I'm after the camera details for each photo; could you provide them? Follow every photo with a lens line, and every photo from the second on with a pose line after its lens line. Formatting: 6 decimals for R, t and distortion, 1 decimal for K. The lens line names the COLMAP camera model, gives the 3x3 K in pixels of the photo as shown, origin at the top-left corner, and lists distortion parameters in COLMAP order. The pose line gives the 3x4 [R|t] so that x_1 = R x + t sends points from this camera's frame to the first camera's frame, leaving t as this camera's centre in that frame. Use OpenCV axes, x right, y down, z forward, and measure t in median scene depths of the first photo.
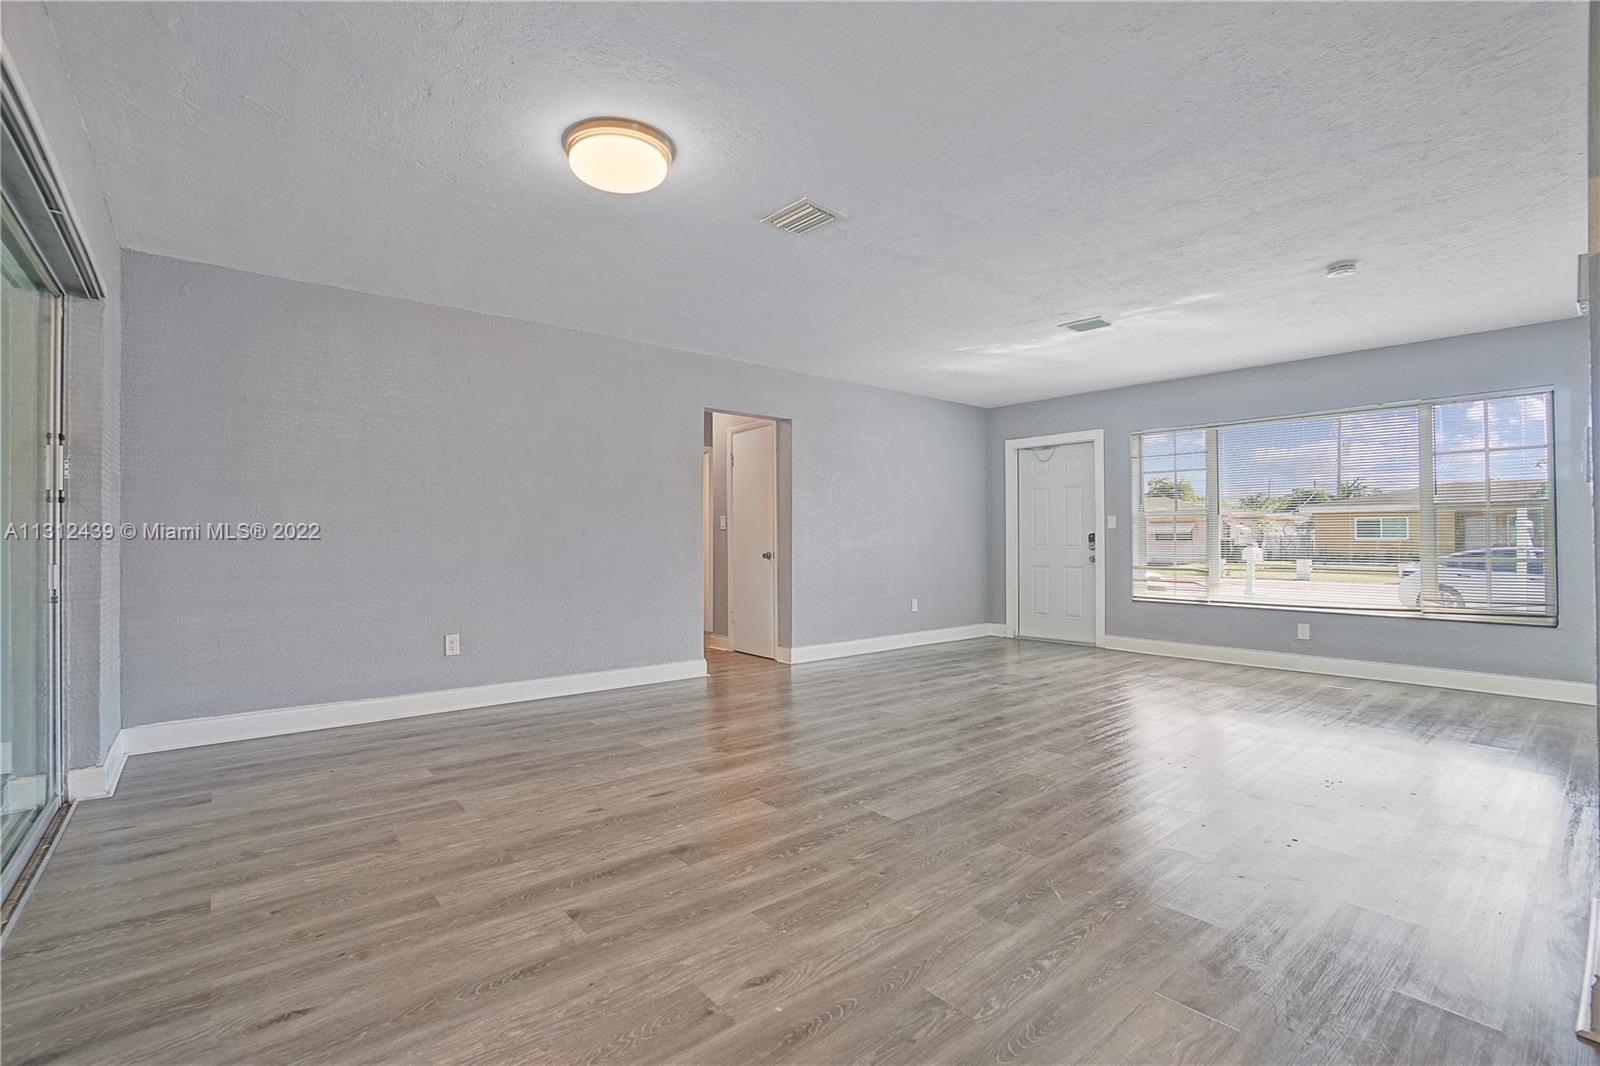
lens RADIAL K [[721.8, 0, 792.1], [0, 721.8, 535.8], [0, 0, 1]] dist [-0.041061, 0.000774]
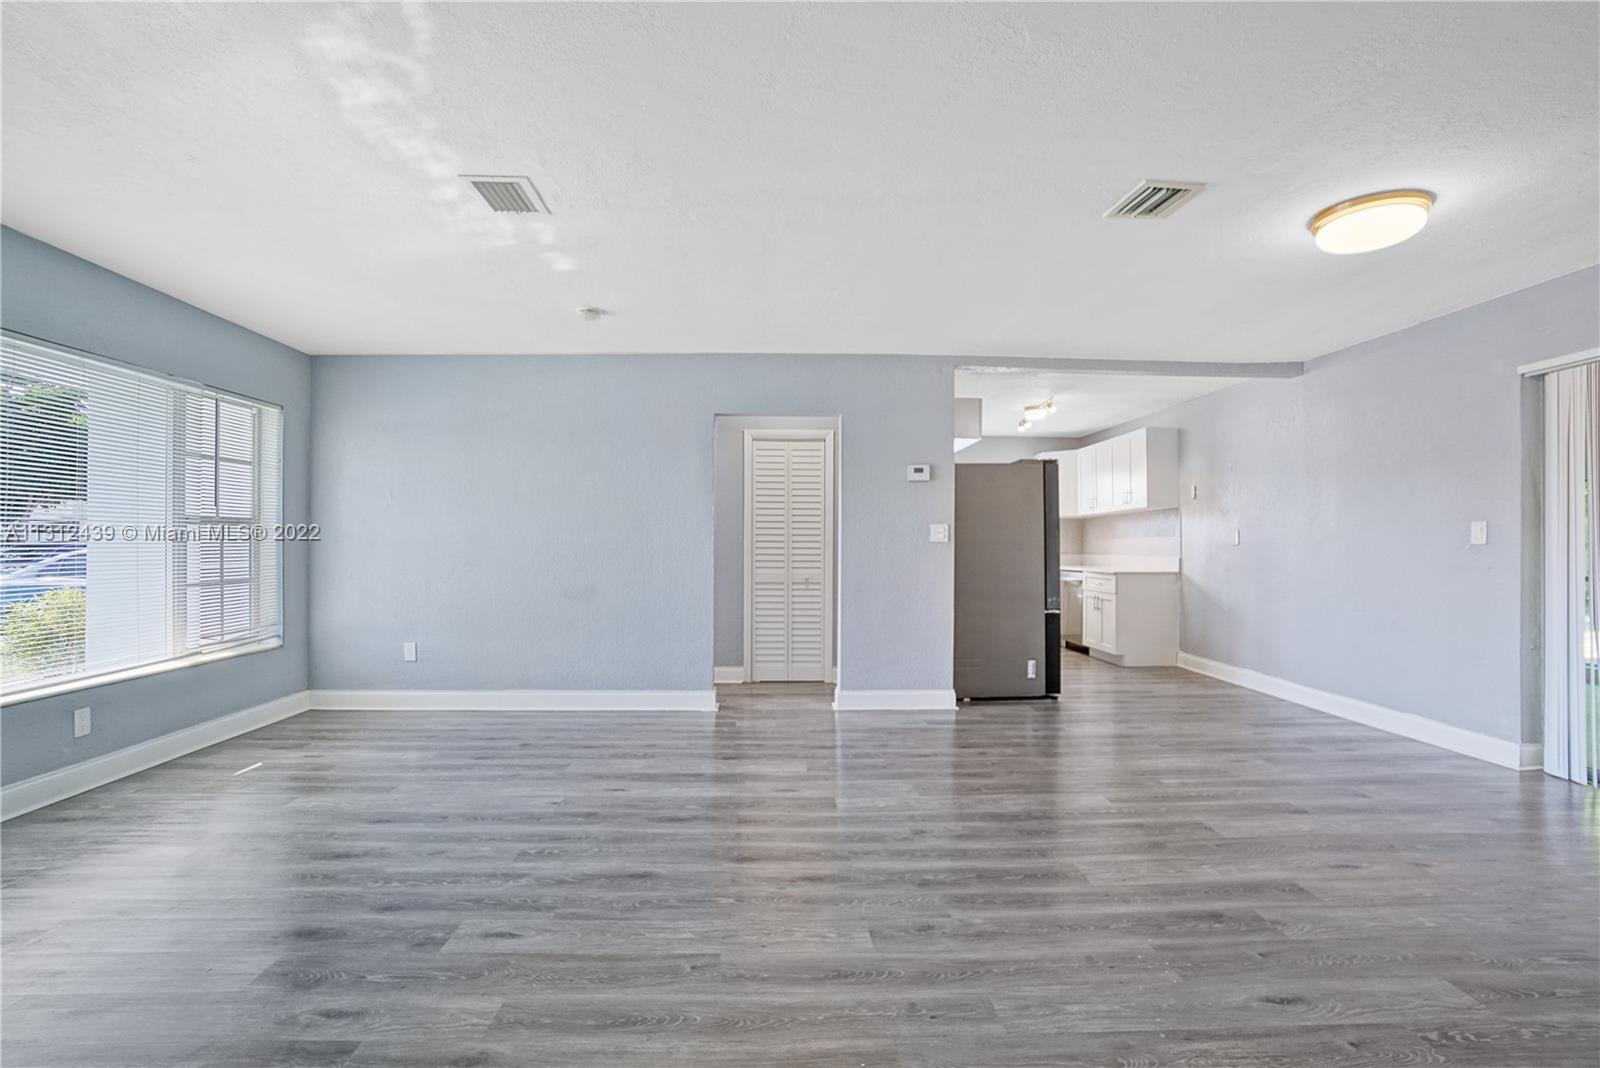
lens RADIAL K [[721.8, 0, 792.1], [0, 721.8, 536.8], [0, 0, 1]] dist [-0.041061, 0.000774]
pose [[-0.785094, 0.004378, 0.619361, -0.135482], [-0.004120, 0.999916, -0.012291, -0.019120], [-0.619363, -0.012201, -0.785010, 1.545779]]
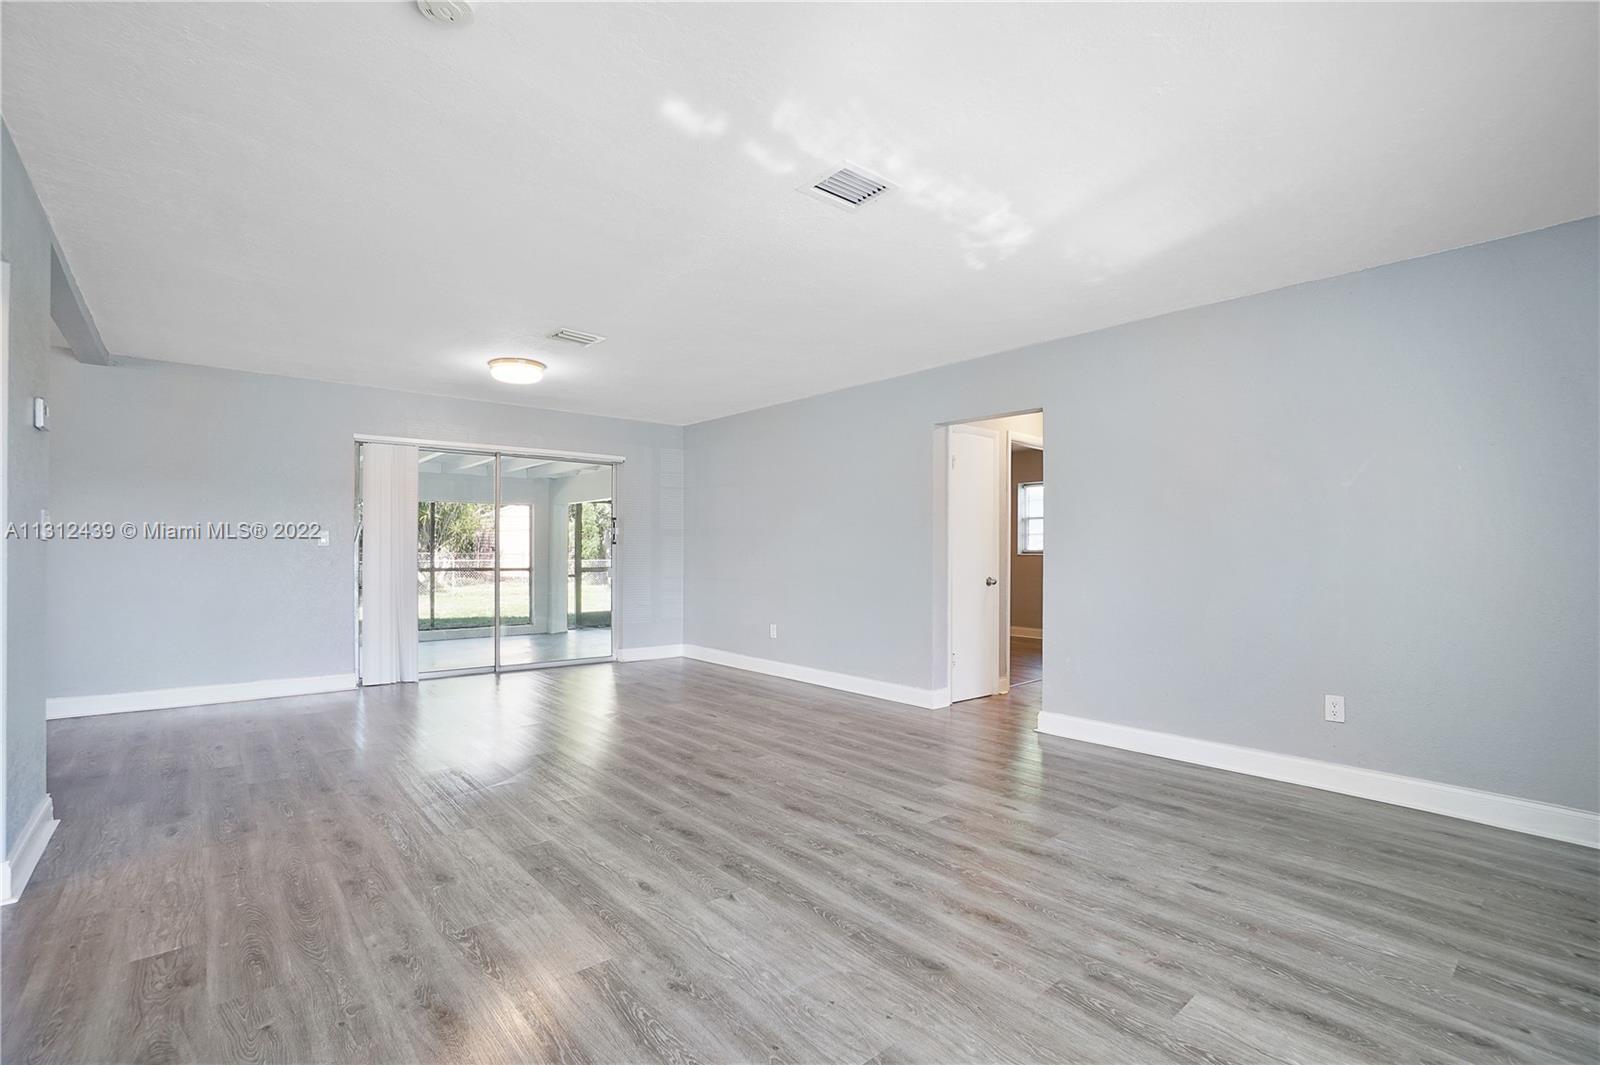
lens RADIAL K [[721.8, 0, 792.1], [0, 721.8, 535.3], [0, 0, 1]] dist [-0.041061, 0.000774]
pose [[0.008778, -0.023698, -0.999681, 1.150261], [-0.001232, 0.999718, -0.023710, -0.014628], [0.999961, 0.001440, 0.008746, 1.128922]]
